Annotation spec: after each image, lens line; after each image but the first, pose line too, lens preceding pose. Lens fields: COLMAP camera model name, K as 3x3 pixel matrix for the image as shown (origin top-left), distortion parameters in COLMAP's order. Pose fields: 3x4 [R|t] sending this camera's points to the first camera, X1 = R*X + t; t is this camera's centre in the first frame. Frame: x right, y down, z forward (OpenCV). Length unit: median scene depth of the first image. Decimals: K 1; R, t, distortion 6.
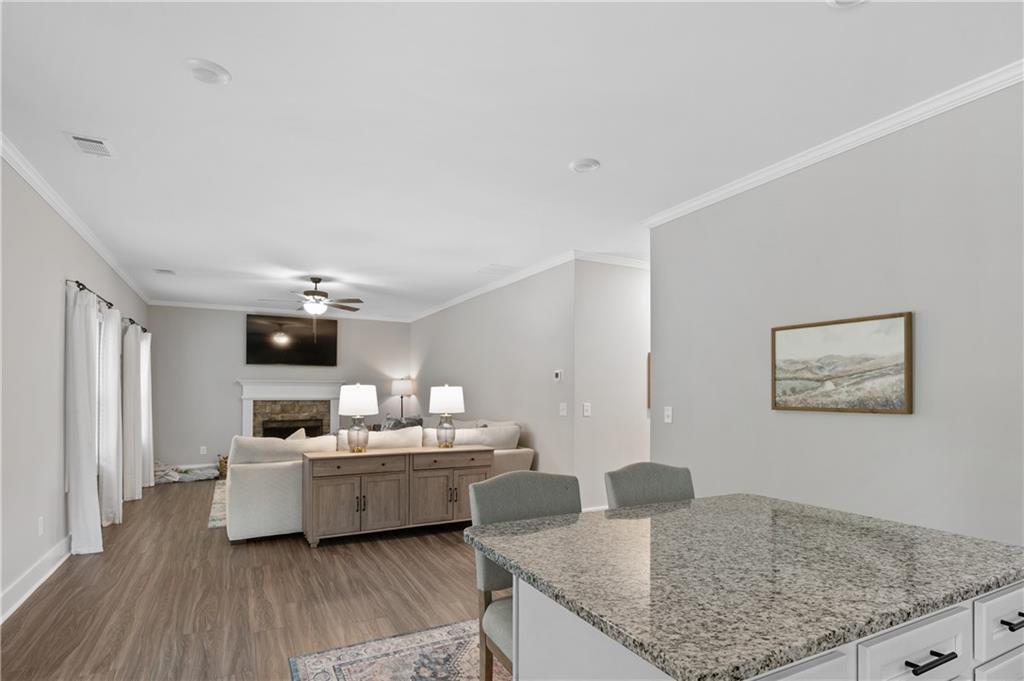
lens RADIAL K [[526.8, 0, 512.1], [0, 526.8, 388.4], [0, 0, 1]] dist [-0.003297, -0.000165]
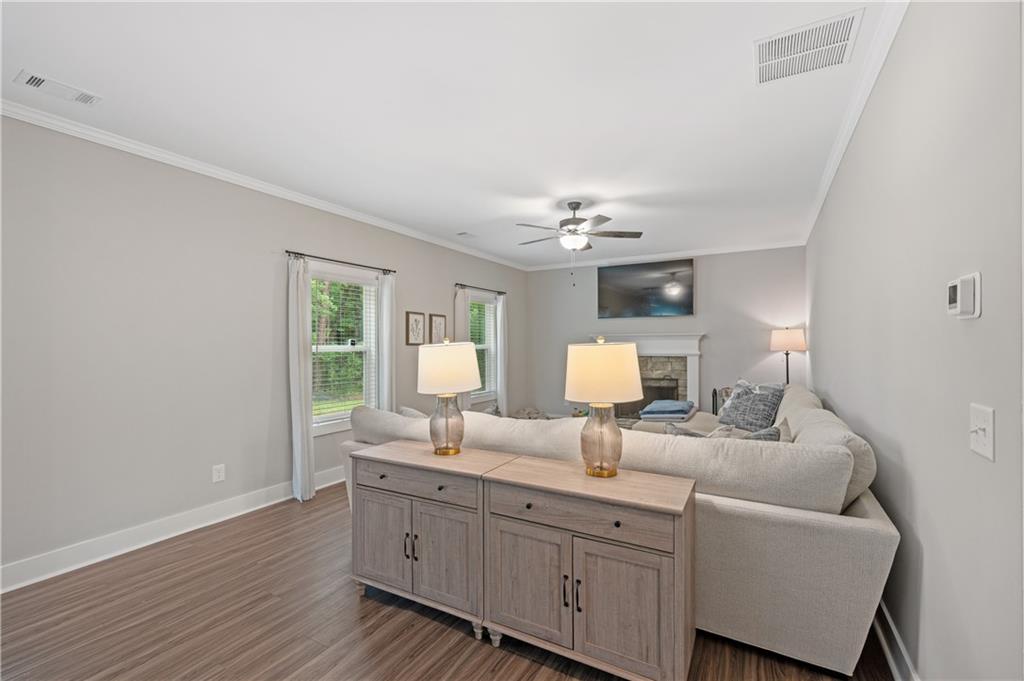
lens RADIAL K [[434.9, 0, 518.2], [0, 434.9, 342.6], [0, 0, 1]] dist [0.003447, 0.000209]
pose [[0.538551, -0.006112, -0.842571, 0.125335], [0.011746, 0.999931, 0.000254, -0.003754], [0.842511, -0.010034, 0.538585, 0.574250]]
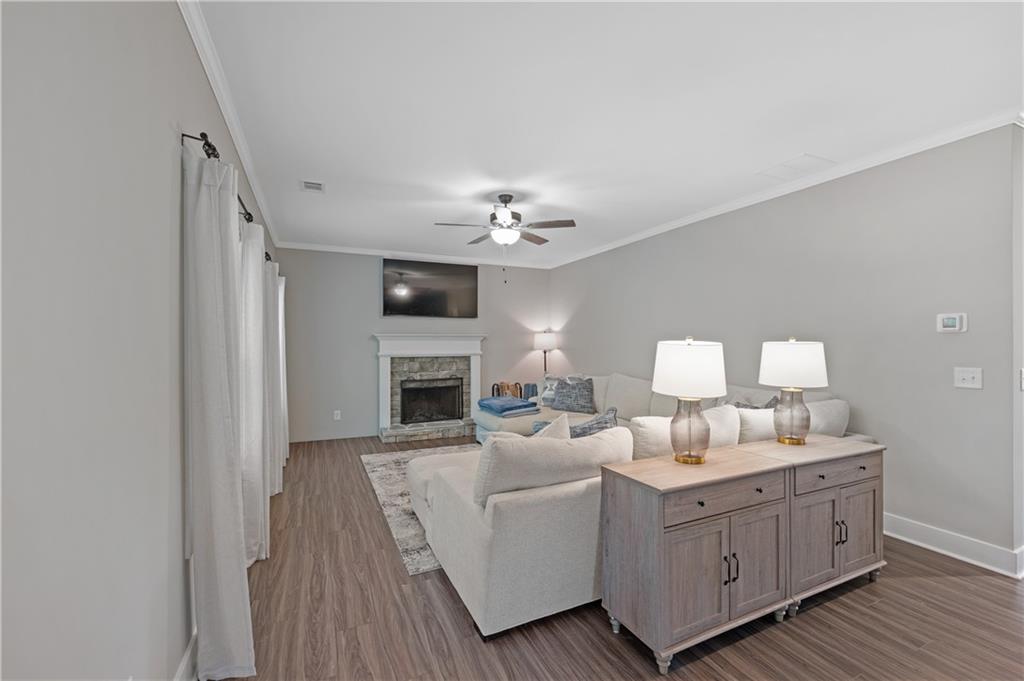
lens RADIAL K [[434.9, 0, 514.5], [0, 434.9, 342.8], [0, 0, 1]] dist [0.003447, 0.000209]
pose [[0.998464, -0.005687, -0.055109, -0.324237], [0.006011, 0.999966, 0.005711, -0.005484], [0.055074, -0.006034, 0.998464, 0.381722]]
